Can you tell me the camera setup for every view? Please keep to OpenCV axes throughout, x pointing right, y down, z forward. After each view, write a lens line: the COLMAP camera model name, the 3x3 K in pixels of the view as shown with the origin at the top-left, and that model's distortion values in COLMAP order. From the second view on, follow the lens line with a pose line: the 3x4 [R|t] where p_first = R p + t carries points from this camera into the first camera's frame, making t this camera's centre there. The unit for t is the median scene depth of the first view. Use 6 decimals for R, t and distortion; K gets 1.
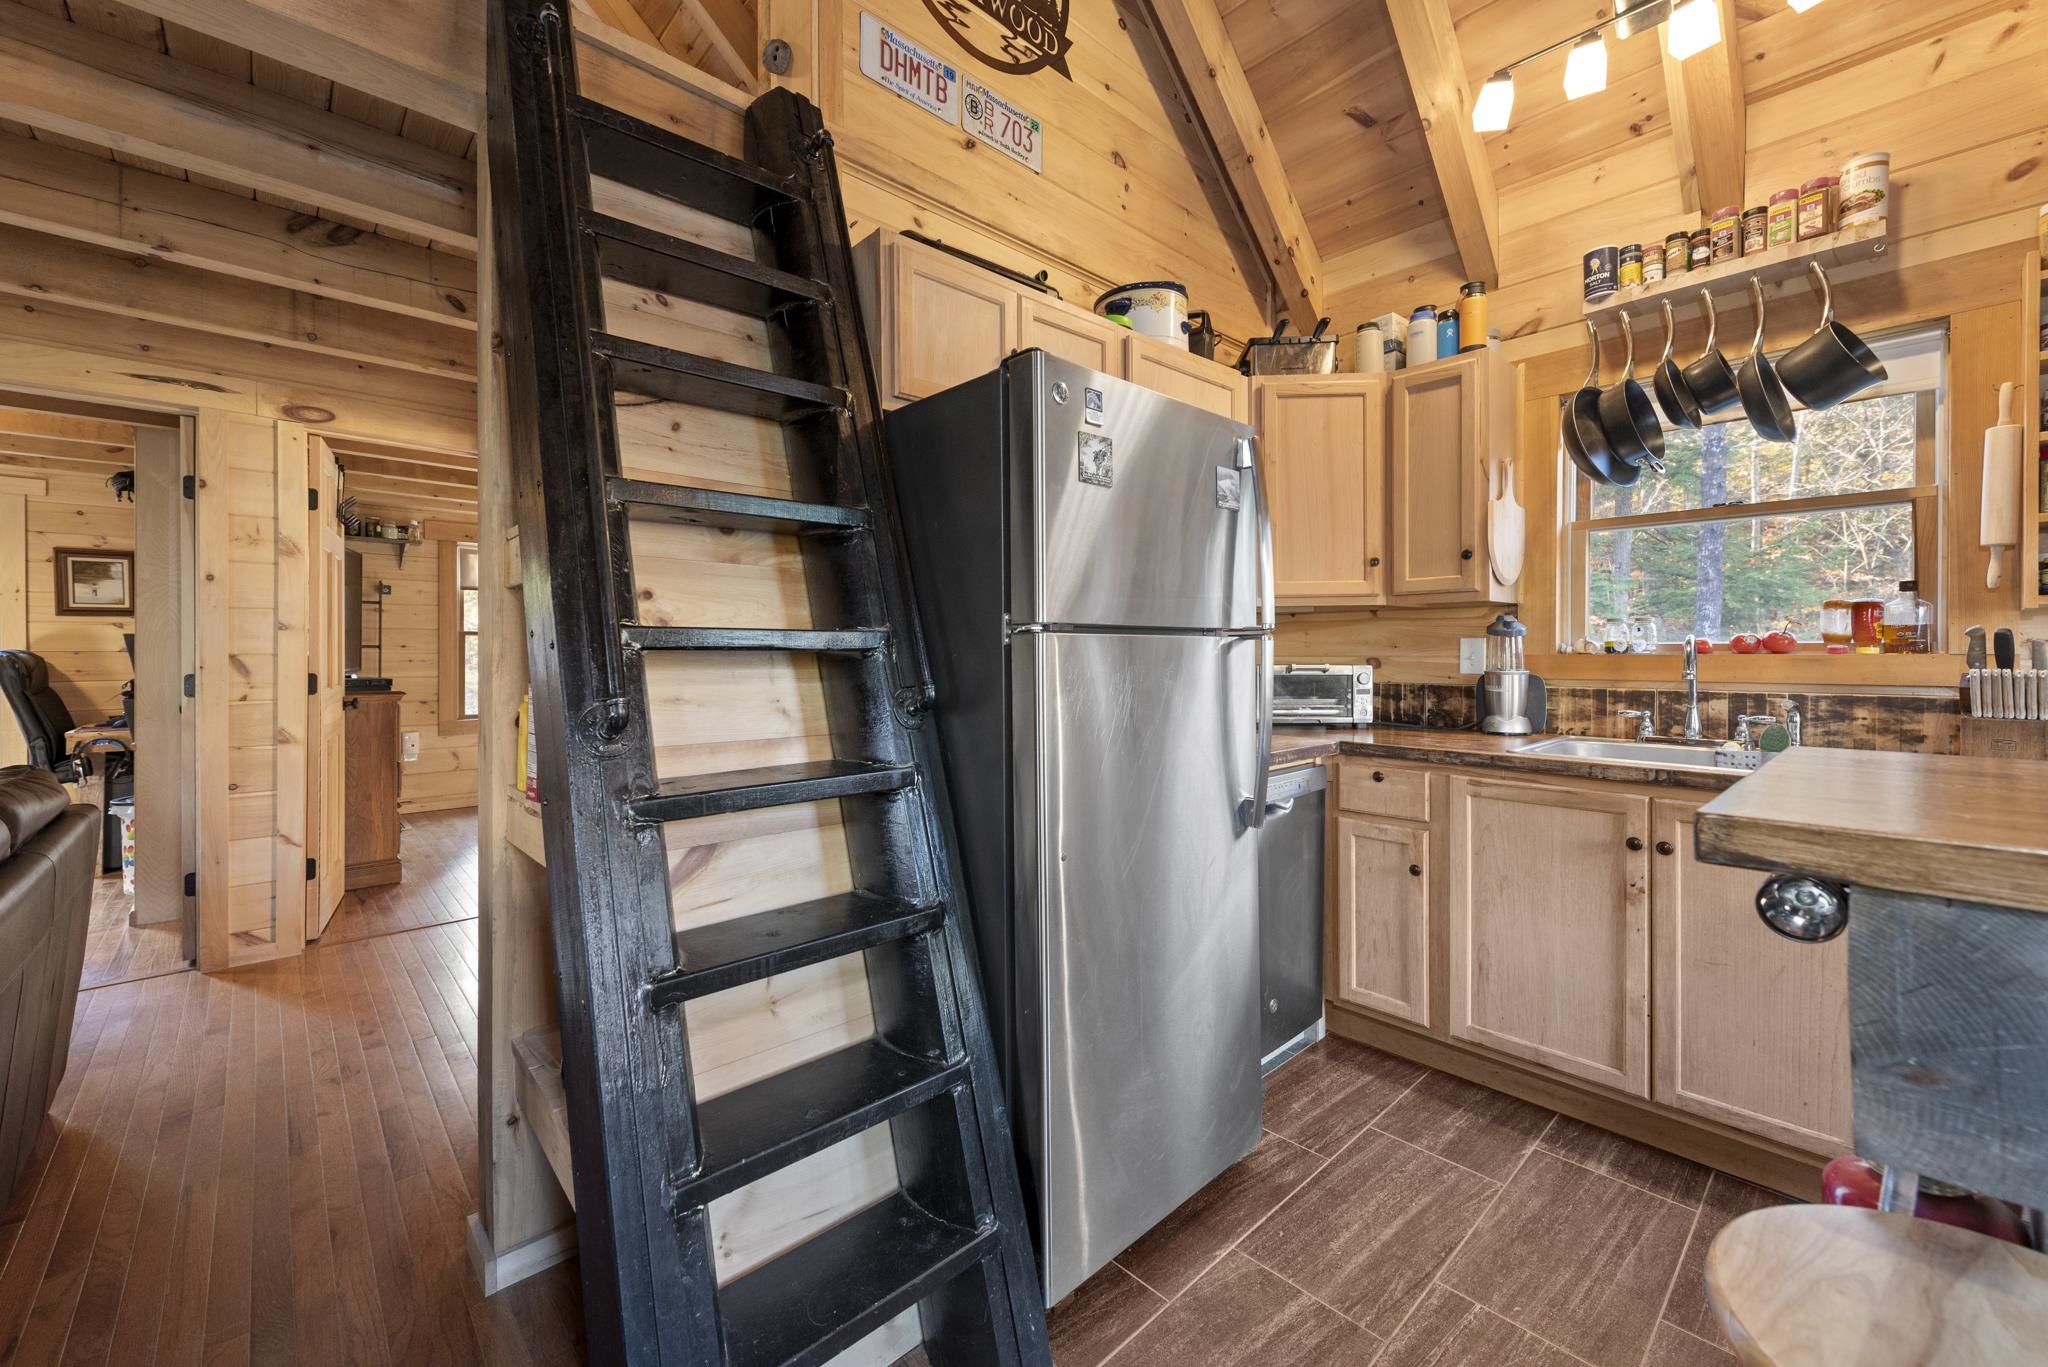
lens RADIAL K [[808.4, 0, 1011.7], [0, 808.4, 656.4], [0, 0, 1]] dist [0.013031, -0.004726]
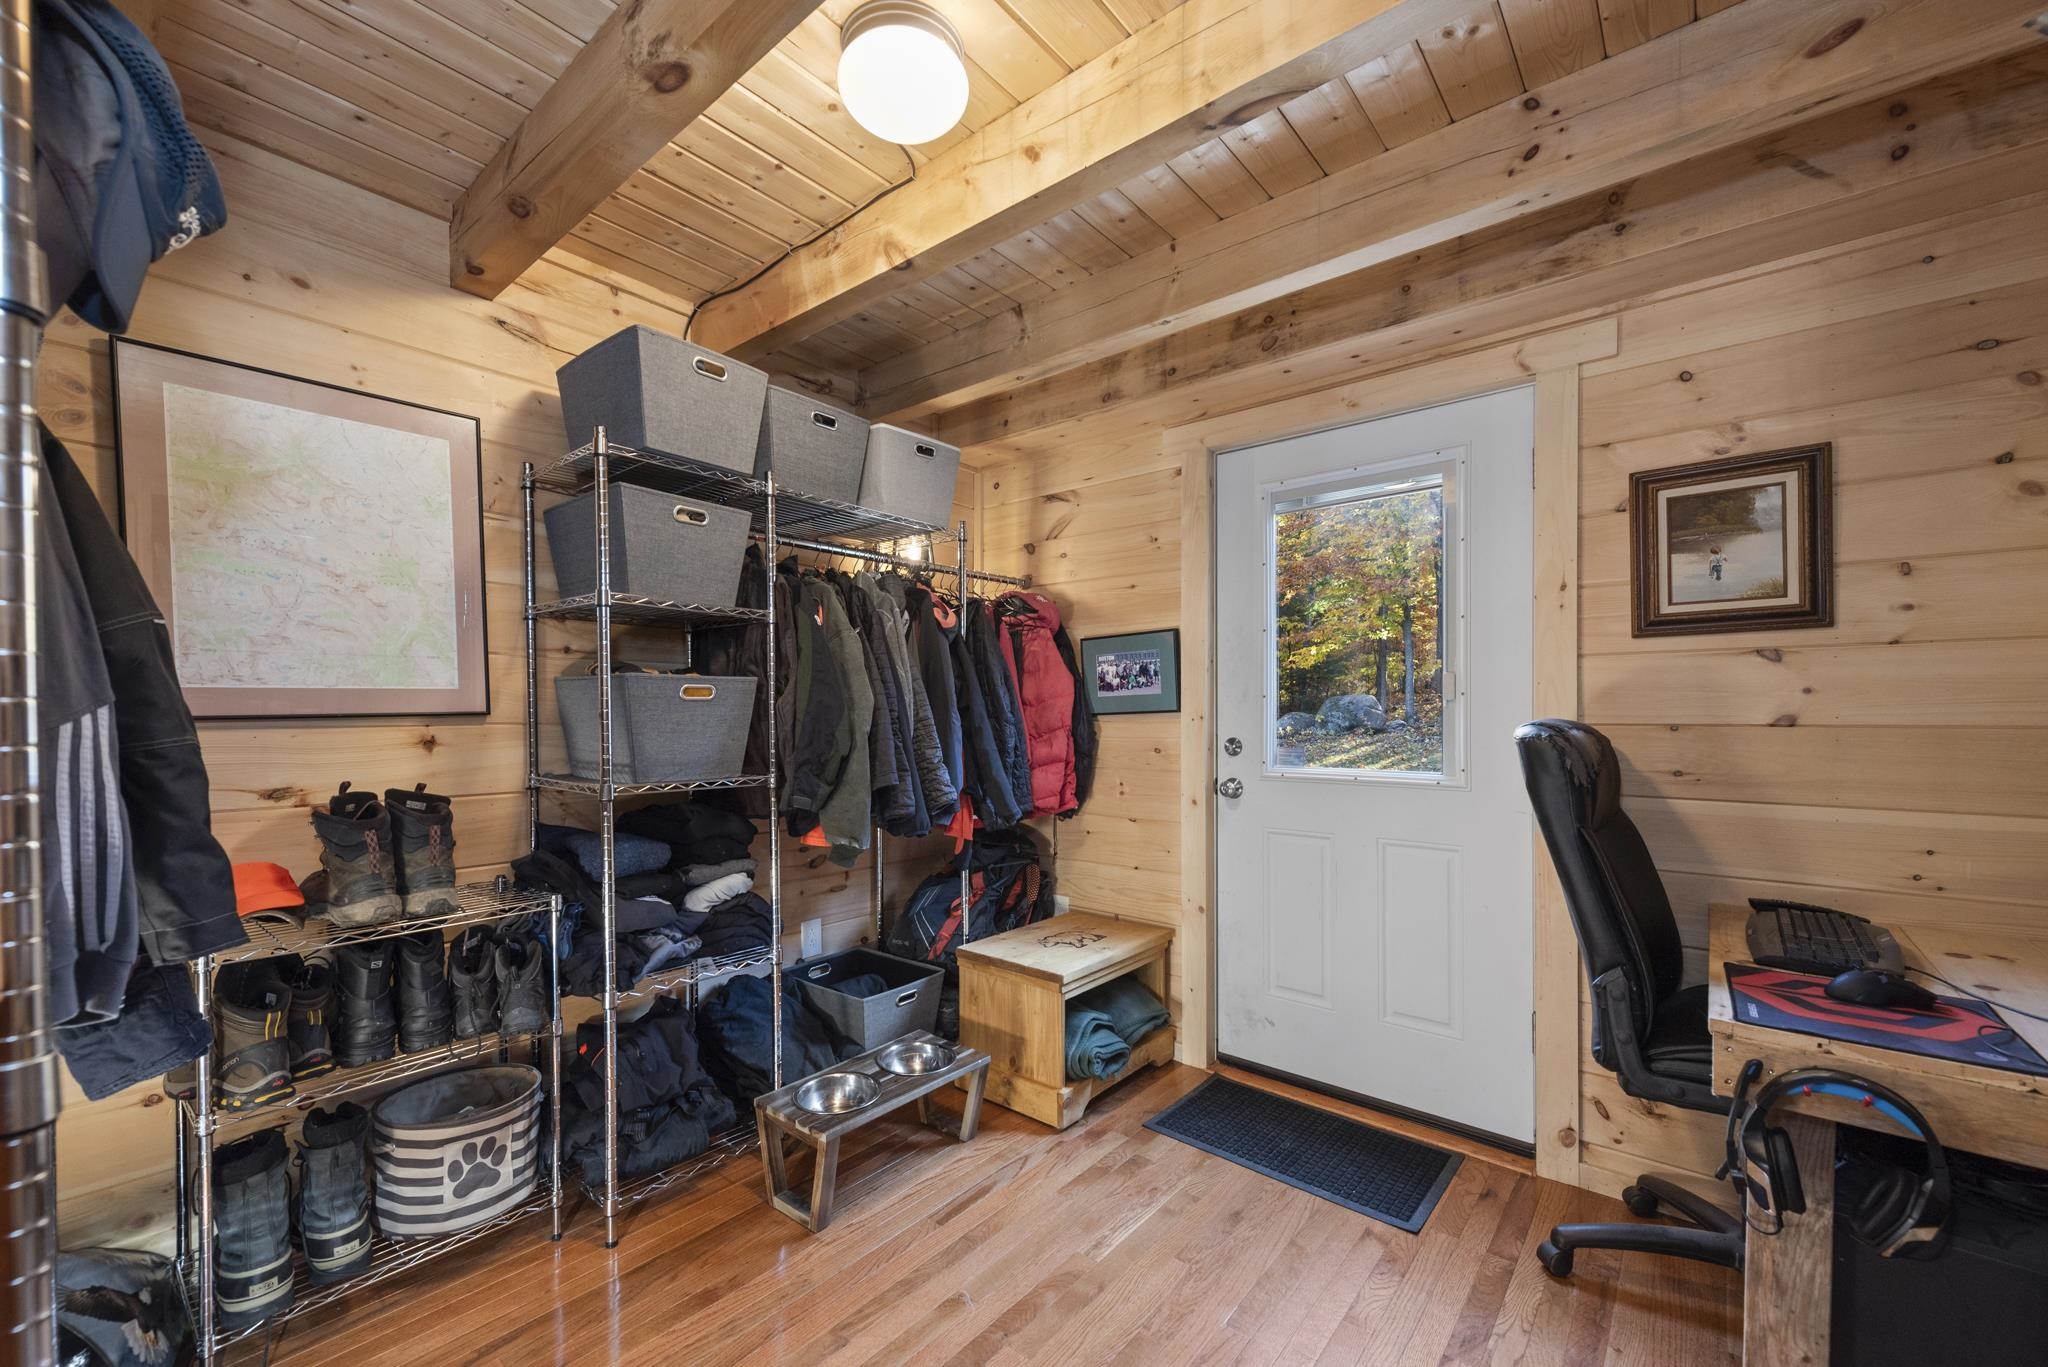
lens RADIAL K [[808.4, 0, 1028.5], [0, 808.4, 702.7], [0, 0, 1]] dist [0.013031, -0.004726]
pose [[0.138066, 0.001994, -0.990421, -0.800118], [-0.000353, 0.999998, 0.001964, -0.017328], [0.990423, 0.000078, 0.138066, 0.634377]]
